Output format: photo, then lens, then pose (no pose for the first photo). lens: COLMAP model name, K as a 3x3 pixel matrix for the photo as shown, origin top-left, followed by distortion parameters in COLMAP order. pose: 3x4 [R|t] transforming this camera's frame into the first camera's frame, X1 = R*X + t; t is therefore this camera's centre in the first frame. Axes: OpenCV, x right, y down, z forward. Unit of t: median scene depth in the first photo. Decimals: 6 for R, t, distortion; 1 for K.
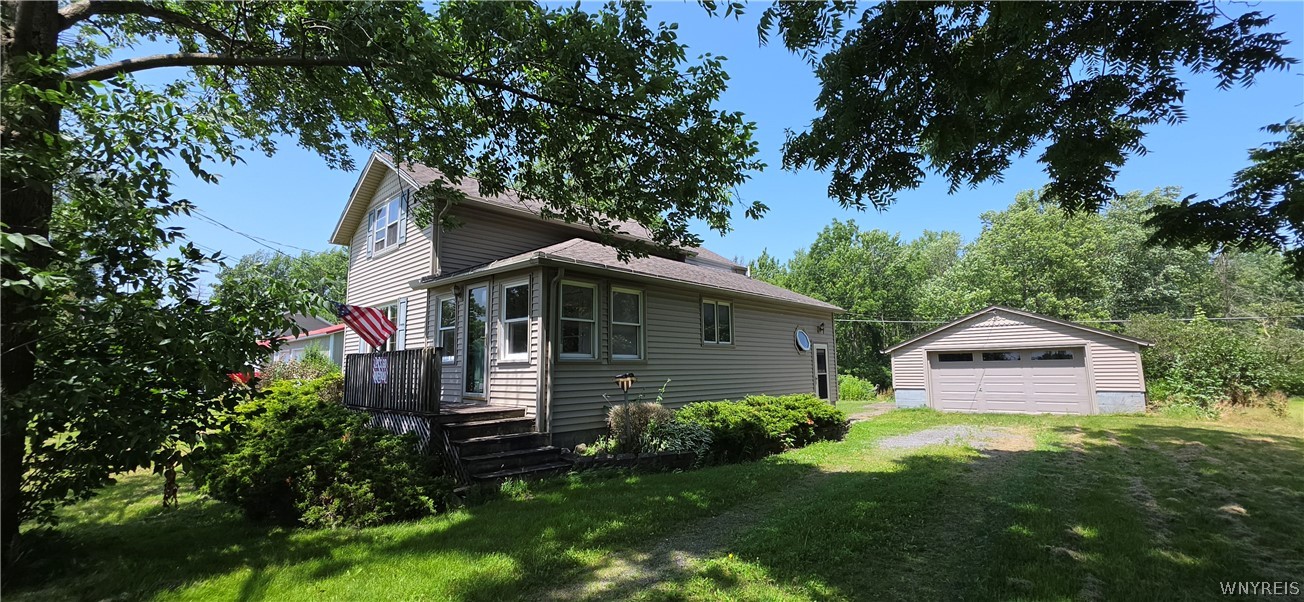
lens RADIAL K [[526.7, 0, 653.1], [0, 526.7, 296.8], [0, 0, 1]] dist [-0.002877, 0.000266]
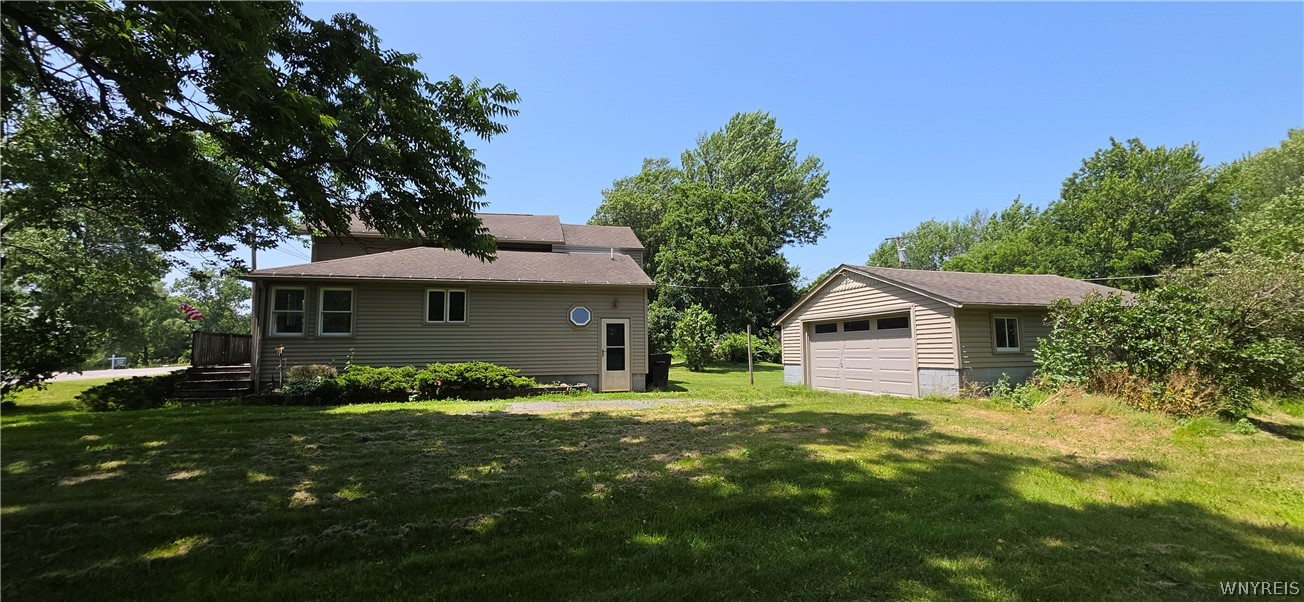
lens RADIAL K [[526.7, 0, 649.0], [0, 526.7, 291.4], [0, 0, 1]] dist [-0.002877, 0.000266]
pose [[0.847659, -0.060844, -0.527041, 0.838107], [0.075986, 0.997084, 0.007103, 0.028290], [0.525072, -0.046069, 0.849810, 0.120887]]
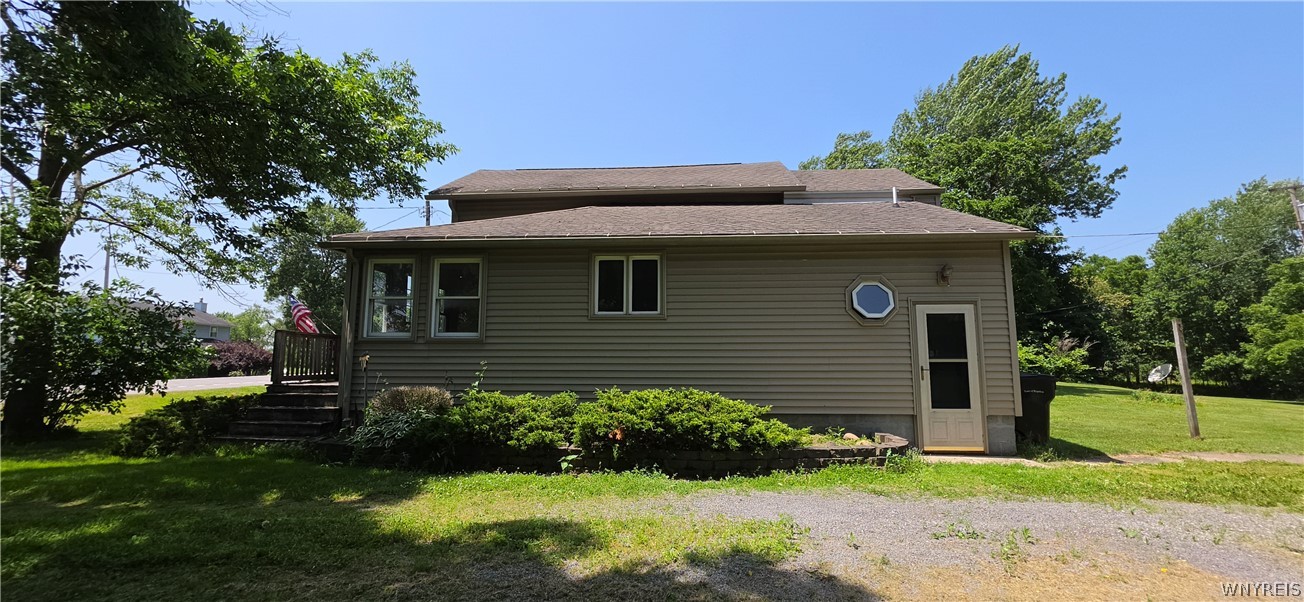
lens RADIAL K [[526.7, 0, 651.9], [0, 526.7, 299.9], [0, 0, 1]] dist [-0.002877, 0.000266]
pose [[0.639965, -0.076870, -0.764549, 0.478071], [0.097390, 0.995074, -0.018528, 0.058550], [0.762207, -0.062603, 0.644299, 0.387322]]
